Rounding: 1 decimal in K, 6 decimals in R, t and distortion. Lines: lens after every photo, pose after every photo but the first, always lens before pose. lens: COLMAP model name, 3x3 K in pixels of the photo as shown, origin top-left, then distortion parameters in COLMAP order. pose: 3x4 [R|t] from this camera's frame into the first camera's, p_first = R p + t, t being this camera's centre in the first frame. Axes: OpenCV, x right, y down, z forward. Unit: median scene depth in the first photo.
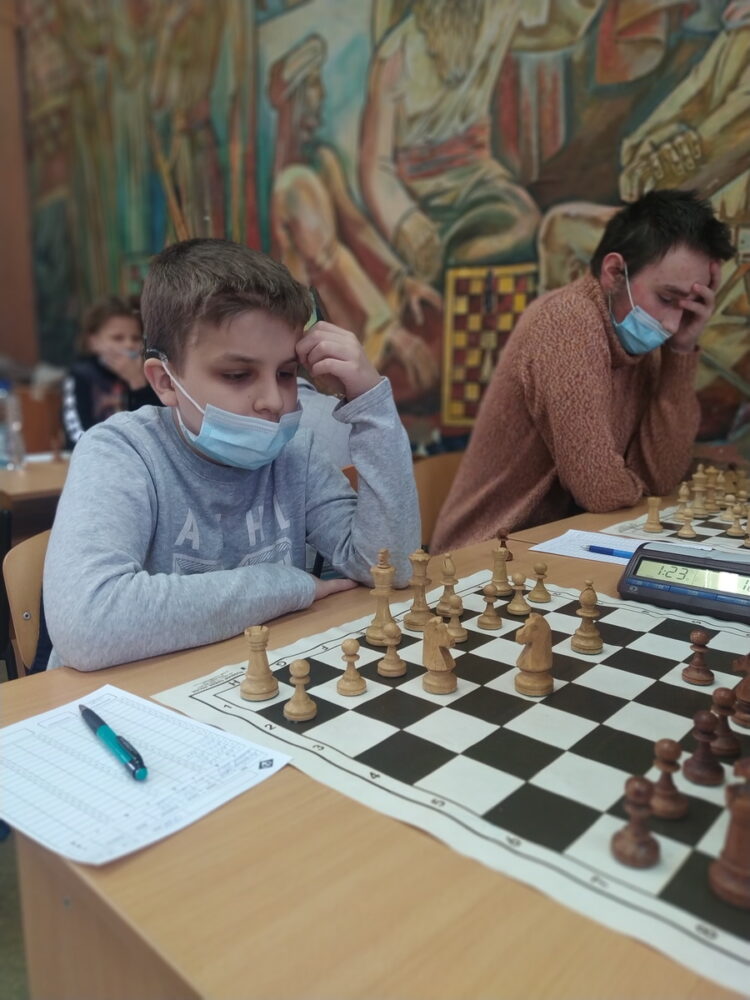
lens RADIAL K [[763.6, 0, 374.2], [0, 763.6, 503.3], [0, 0, 1]] dist [0.055759, -0.031648]
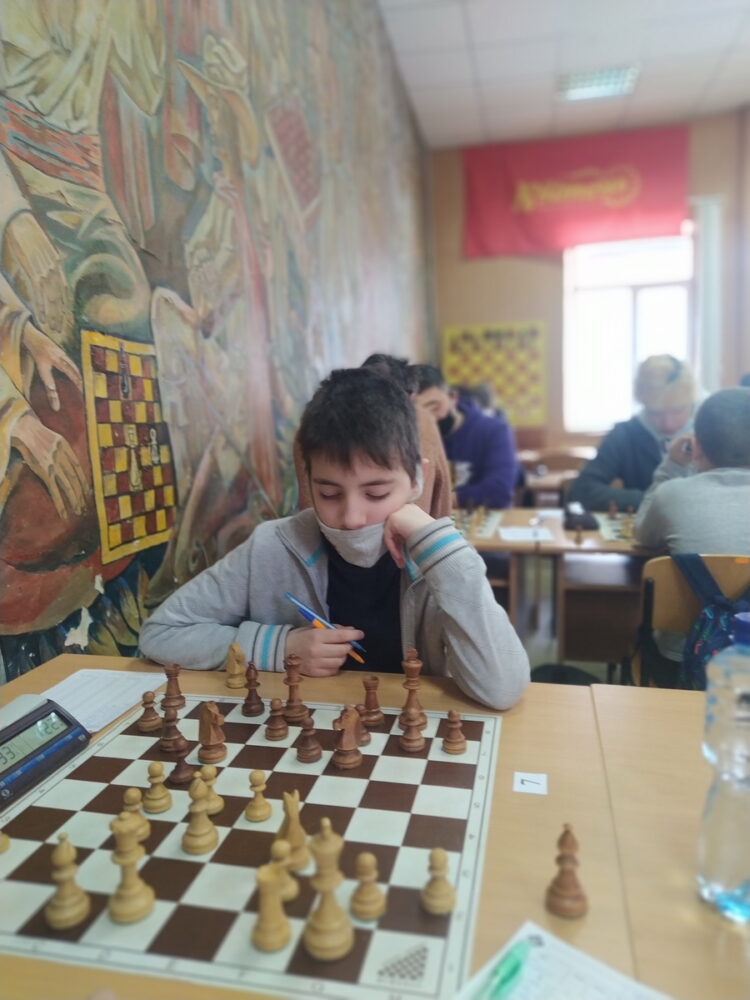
lens RADIAL K [[763.6, 0, 372.8], [0, 763.6, 497.0], [0, 0, 1]] dist [0.055759, -0.031648]
pose [[-0.489823, -0.080677, 0.868081, -0.607509], [0.183801, 0.963774, 0.193281, -0.253082], [-0.852227, 0.254227, -0.457250, 1.141643]]
